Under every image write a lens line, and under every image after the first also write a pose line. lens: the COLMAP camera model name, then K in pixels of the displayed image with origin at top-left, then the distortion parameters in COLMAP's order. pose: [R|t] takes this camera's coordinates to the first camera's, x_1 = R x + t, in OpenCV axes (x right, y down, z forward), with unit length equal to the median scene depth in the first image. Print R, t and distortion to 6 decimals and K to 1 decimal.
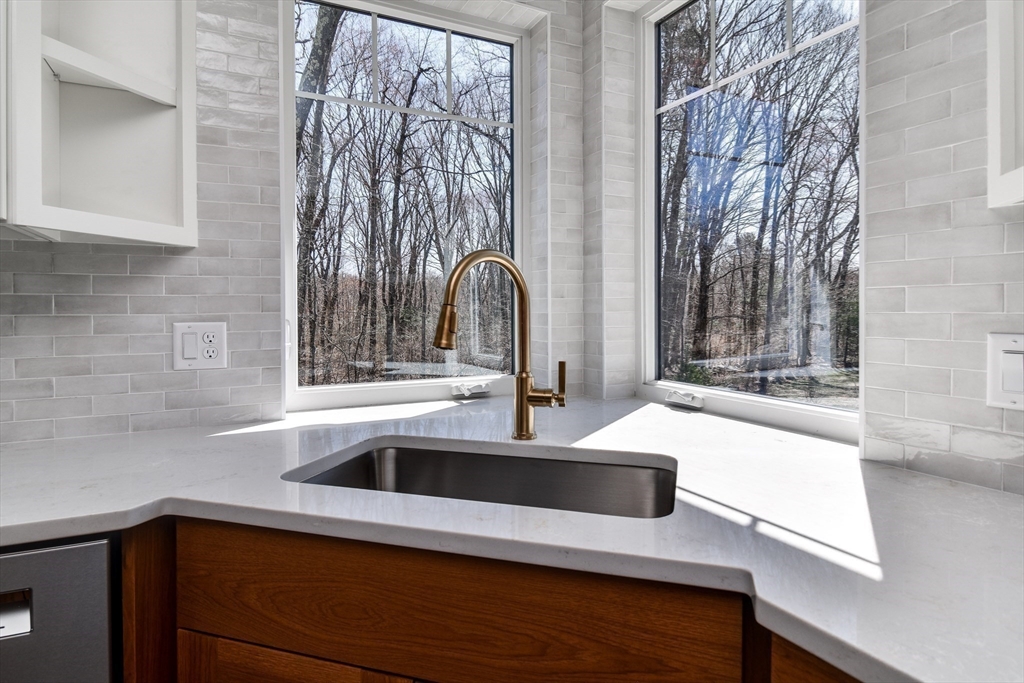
lens RADIAL K [[576.9, 0, 501.9], [0, 576.9, 314.5], [0, 0, 1]] dist [0.010318, -0.010408]
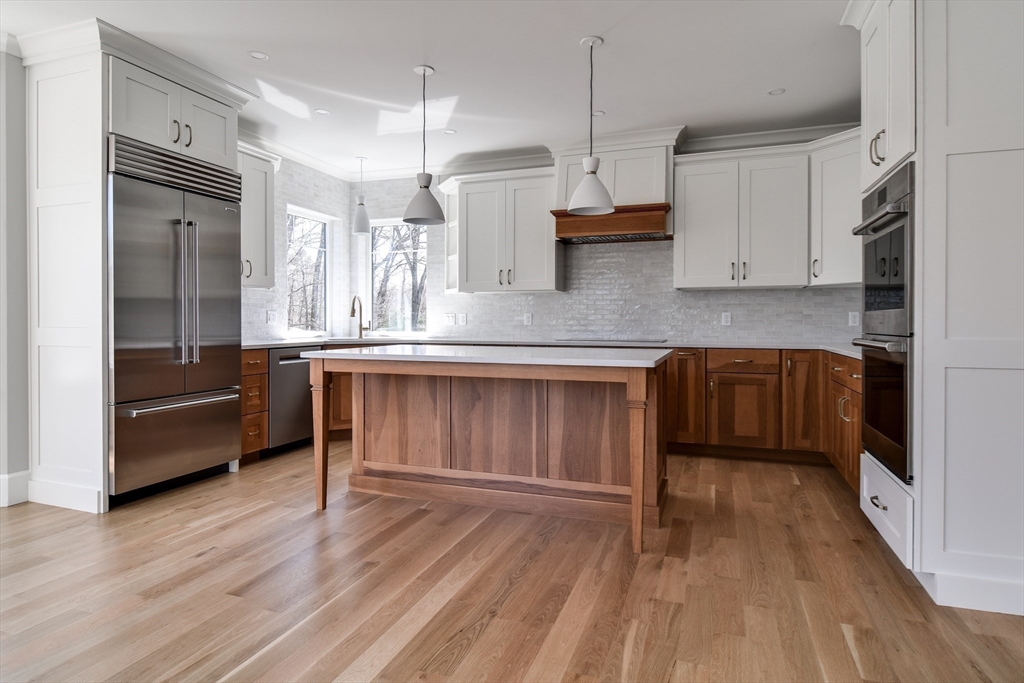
lens RADIAL K [[576.9, 0, 524.9], [0, 576.9, 331.2], [0, 0, 1]] dist [0.010318, -0.010408]
pose [[0.709620, -0.007759, 0.704542, -1.463492], [0.002184, 0.999959, 0.008813, 0.083626], [-0.704581, -0.004716, 0.709608, -2.015447]]
